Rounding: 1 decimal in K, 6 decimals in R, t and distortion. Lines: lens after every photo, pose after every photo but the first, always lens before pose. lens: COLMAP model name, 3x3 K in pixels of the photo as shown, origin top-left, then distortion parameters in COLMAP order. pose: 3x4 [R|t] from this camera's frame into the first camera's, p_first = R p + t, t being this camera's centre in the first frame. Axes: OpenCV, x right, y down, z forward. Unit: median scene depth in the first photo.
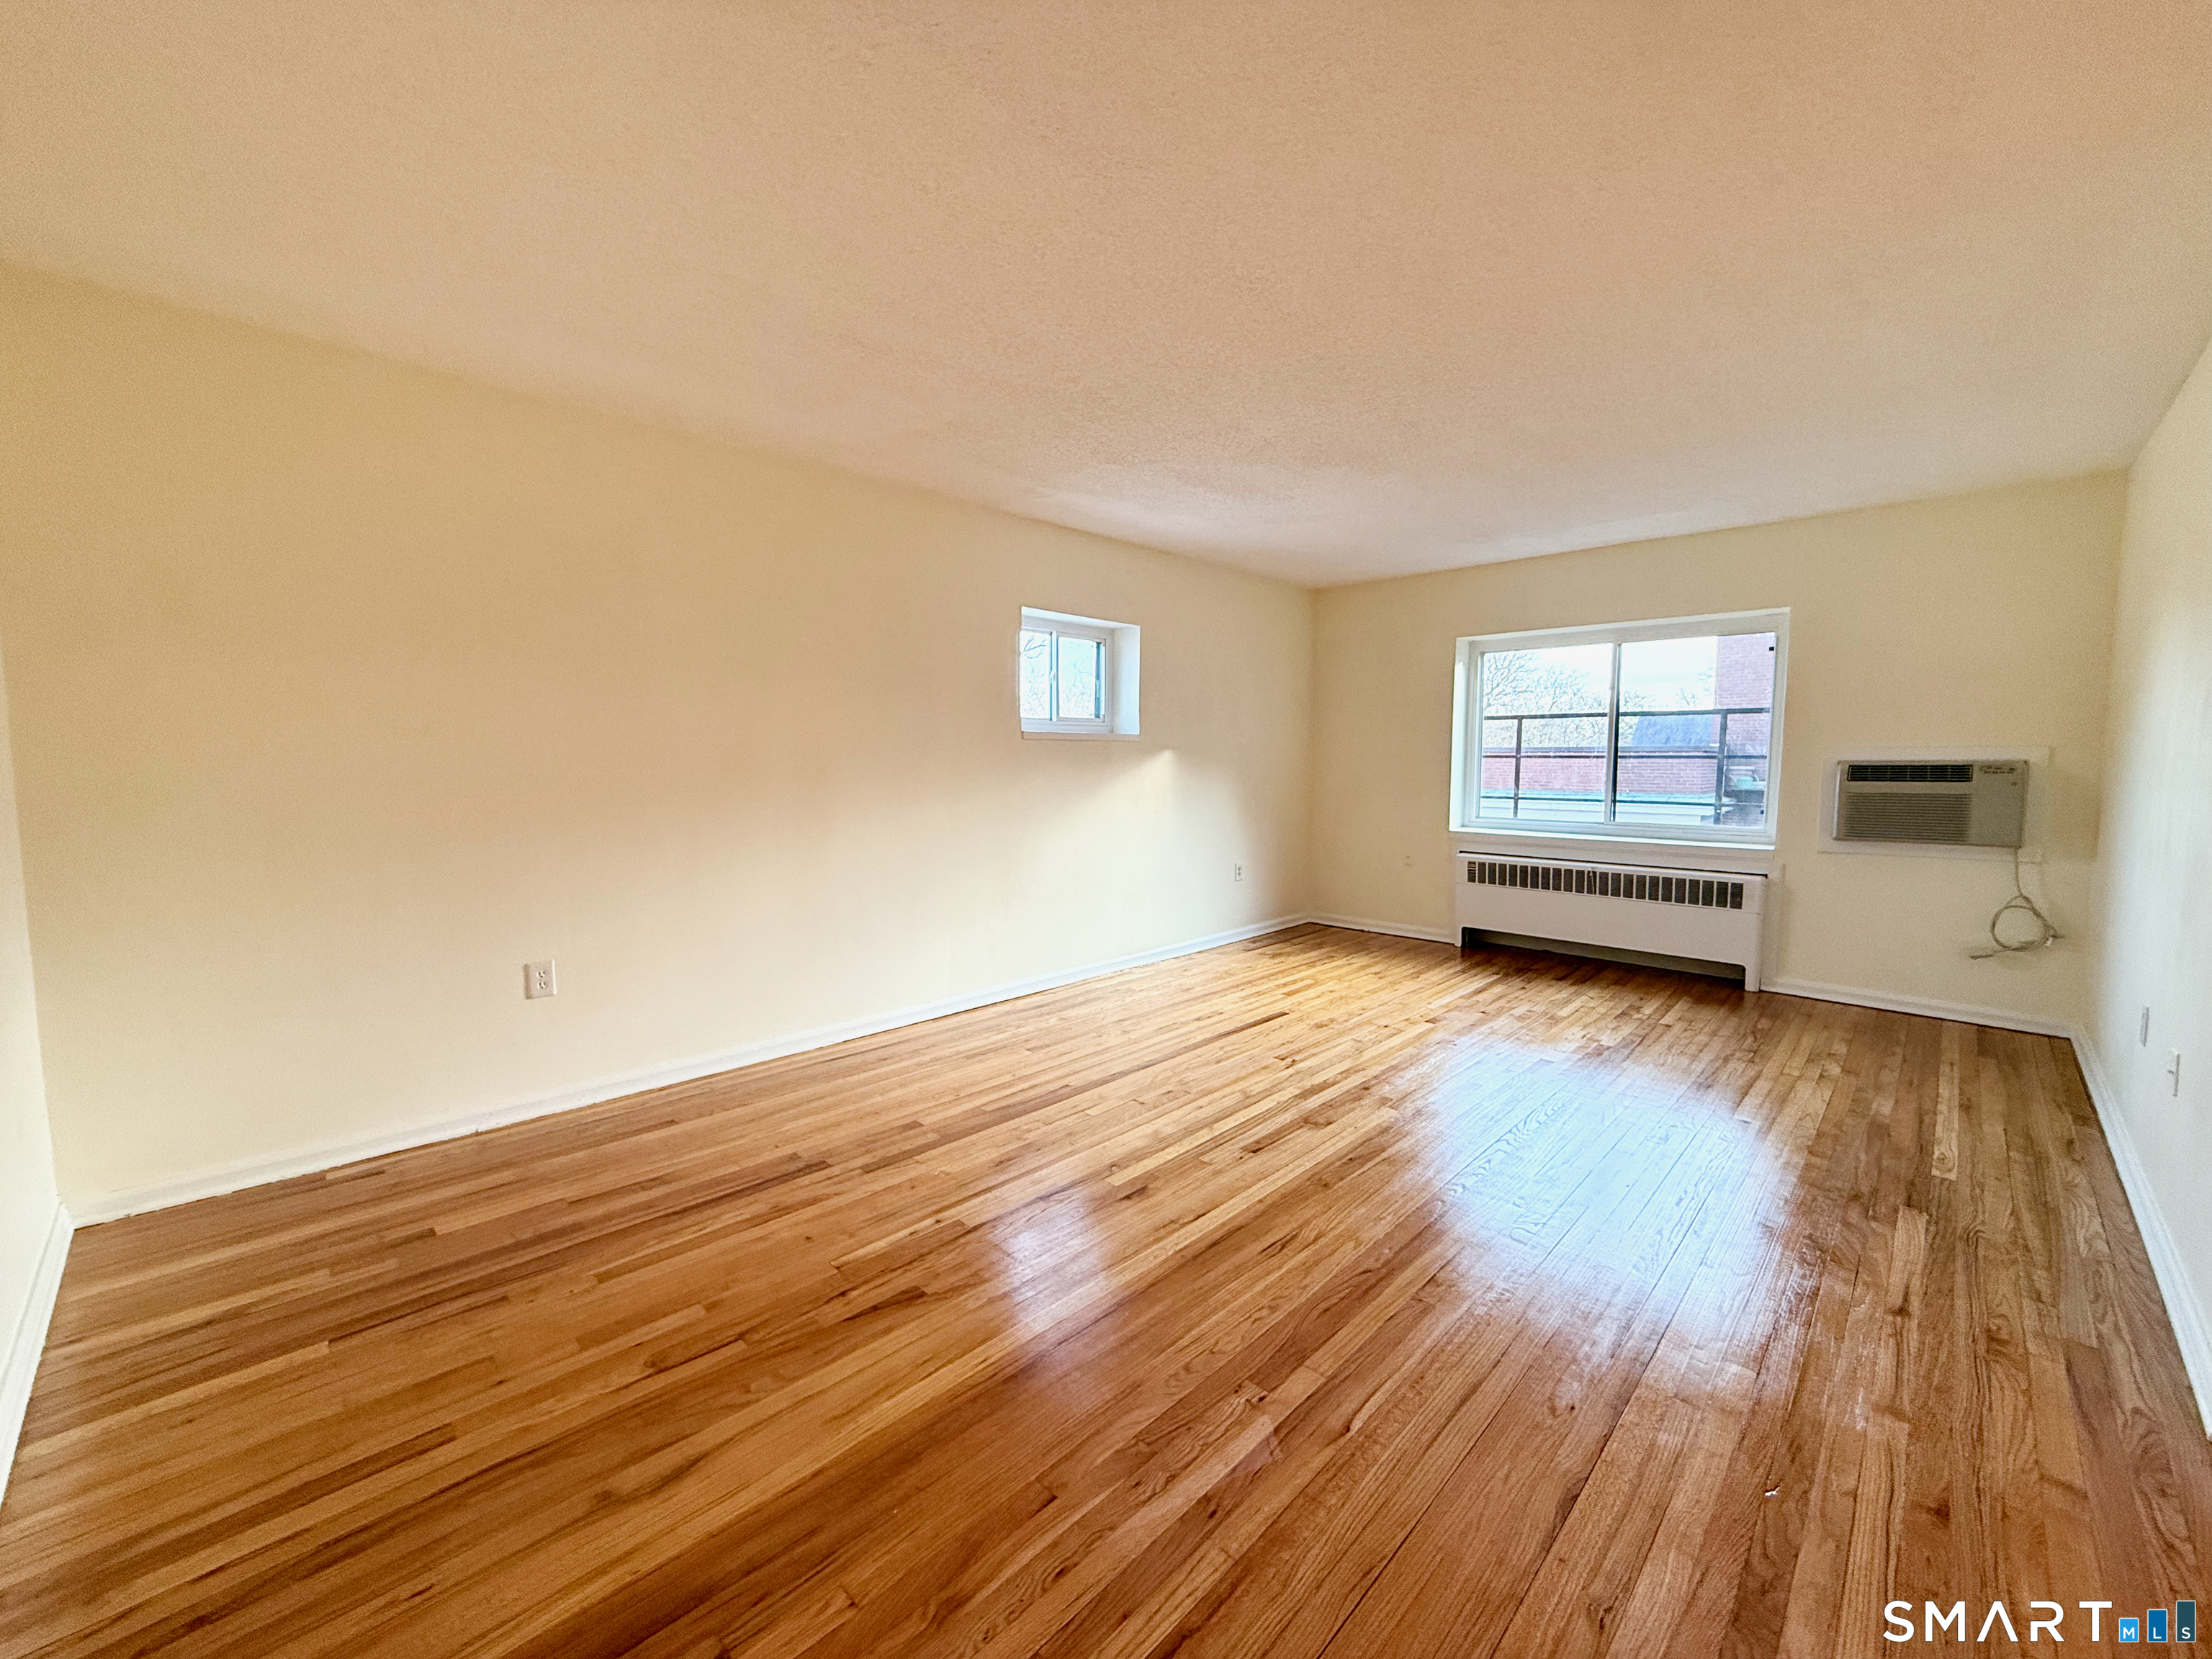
lens RADIAL K [[877.9, 0, 1106.0], [0, 877.9, 829.5], [0, 0, 1]] dist [0.002866, -0.000333]
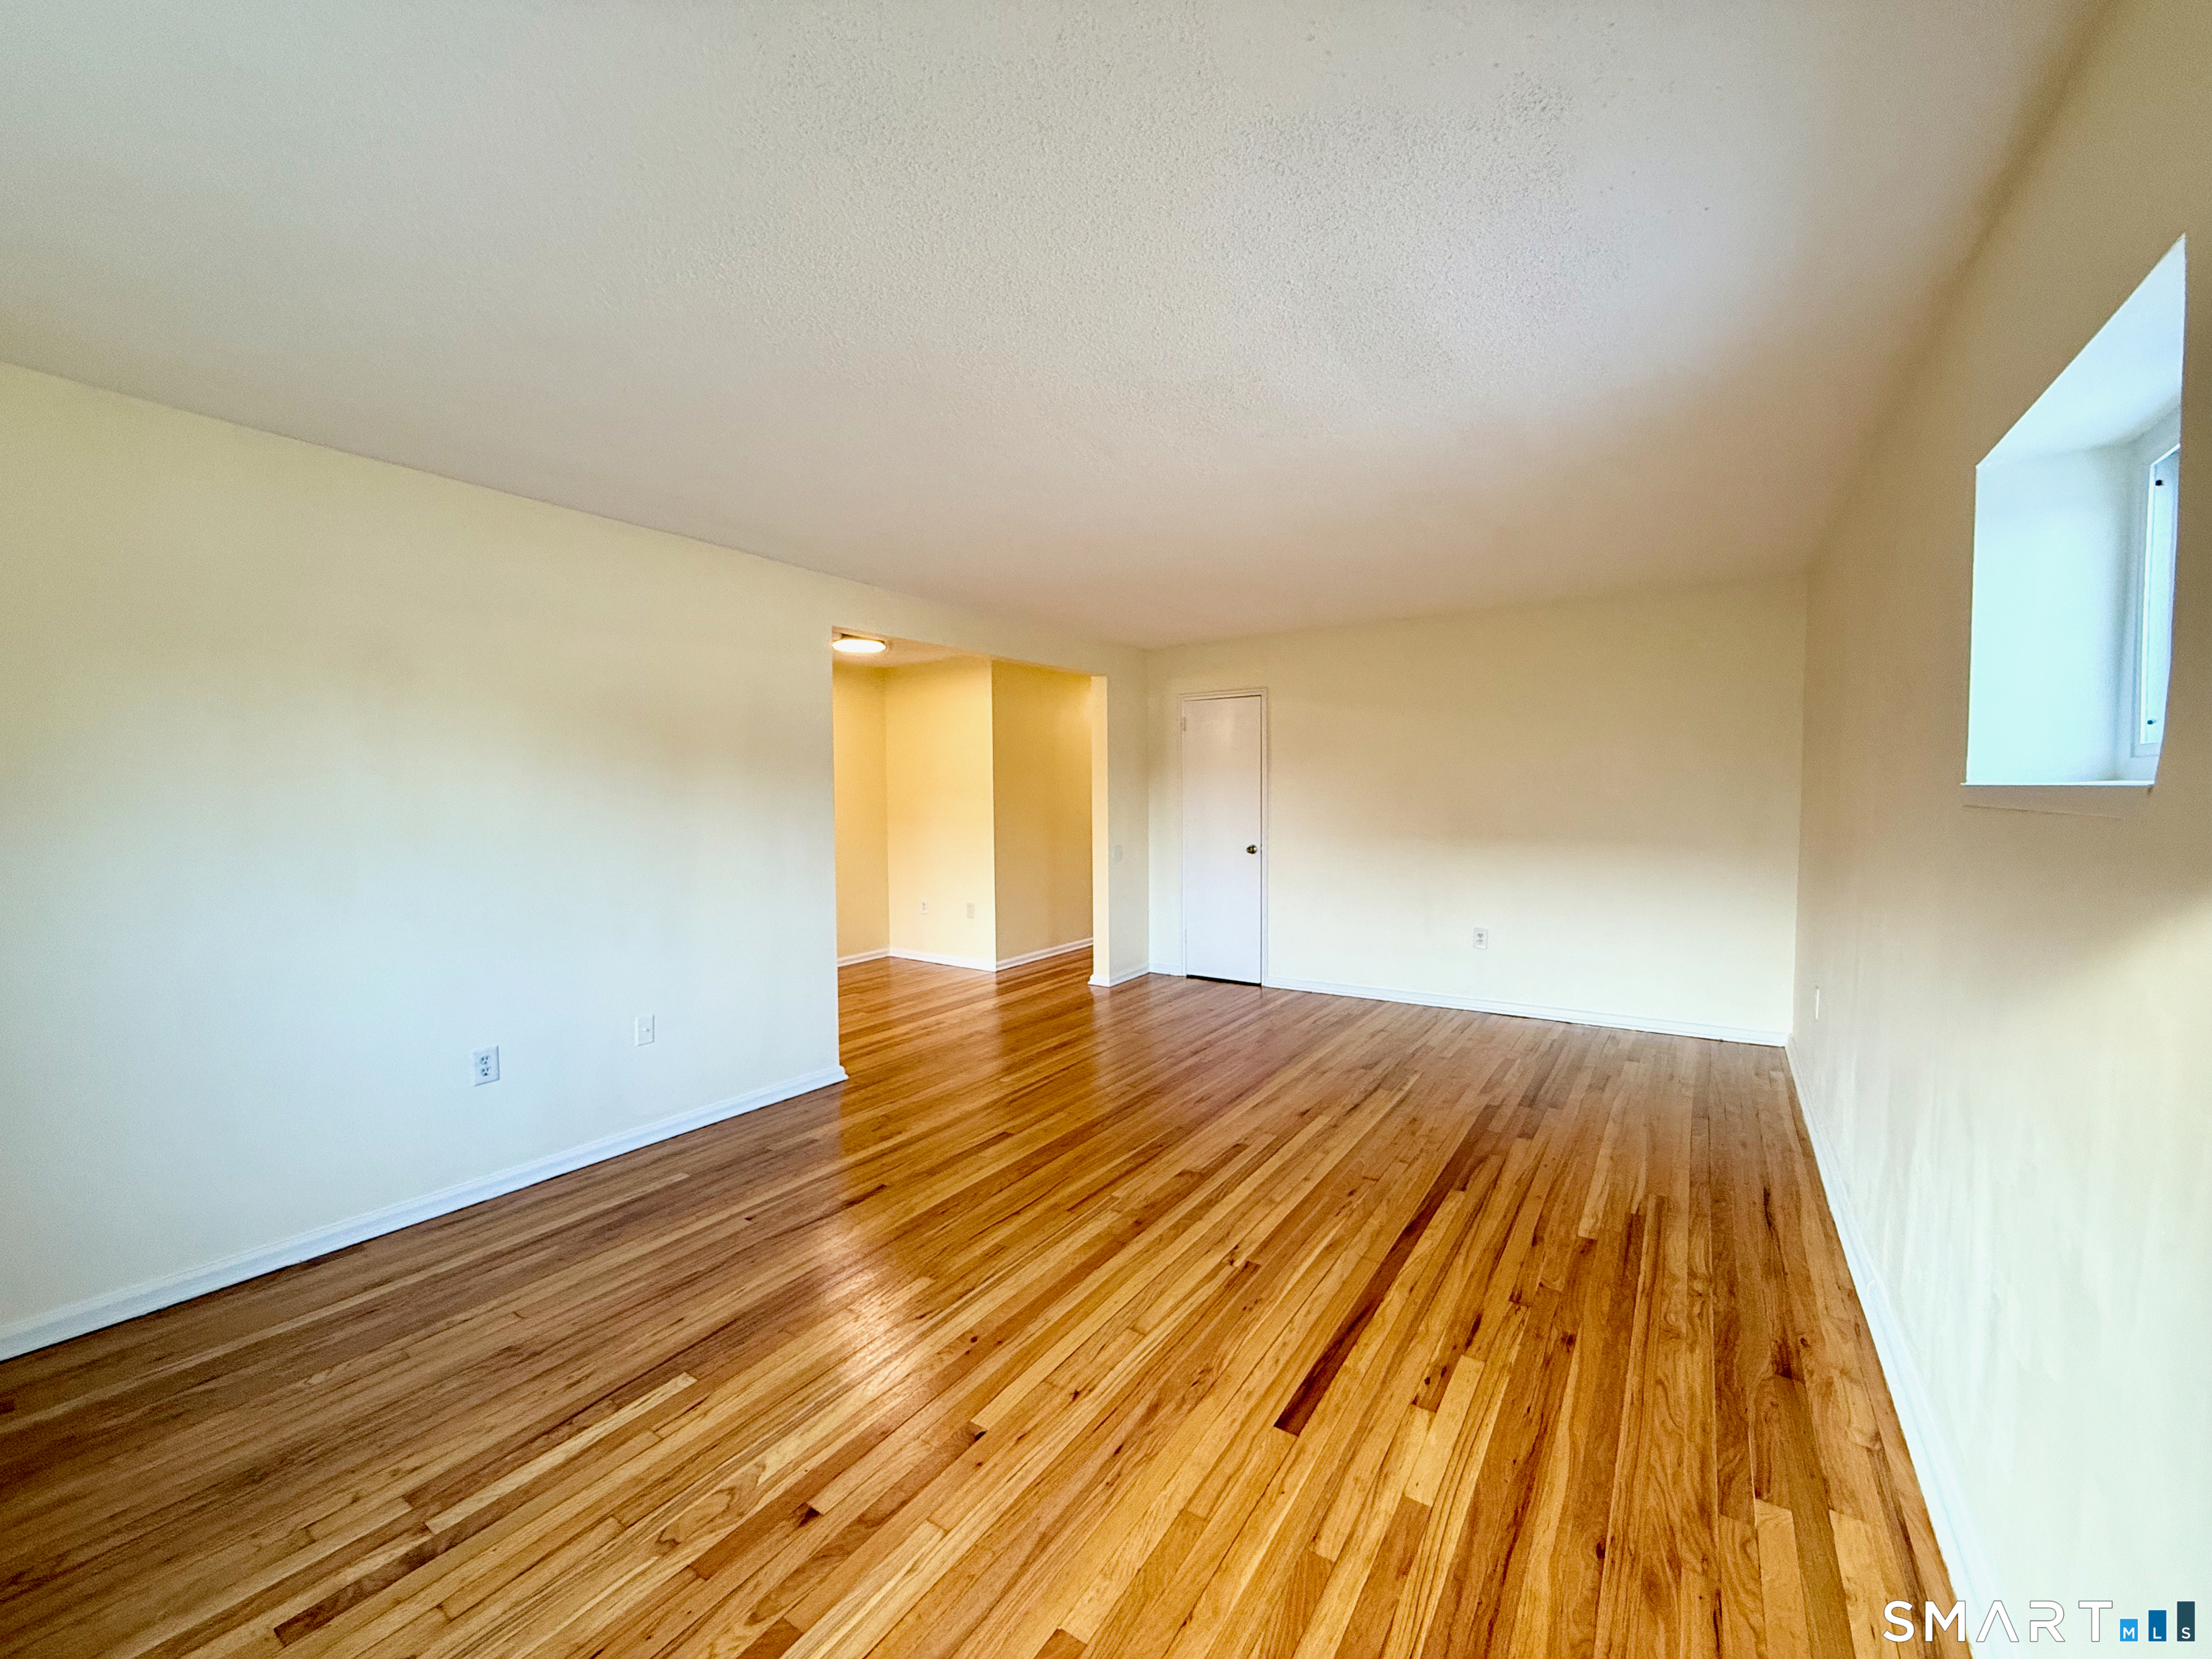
lens RADIAL K [[877.9, 0, 1106.0], [0, 877.9, 829.5], [0, 0, 1]] dist [0.002866, -0.000333]
pose [[-0.983690, 0.012570, -0.179434, 0.485272], [-0.010239, 0.992025, 0.125628, -0.188767], [0.179582, 0.125416, -0.975716, 1.812676]]
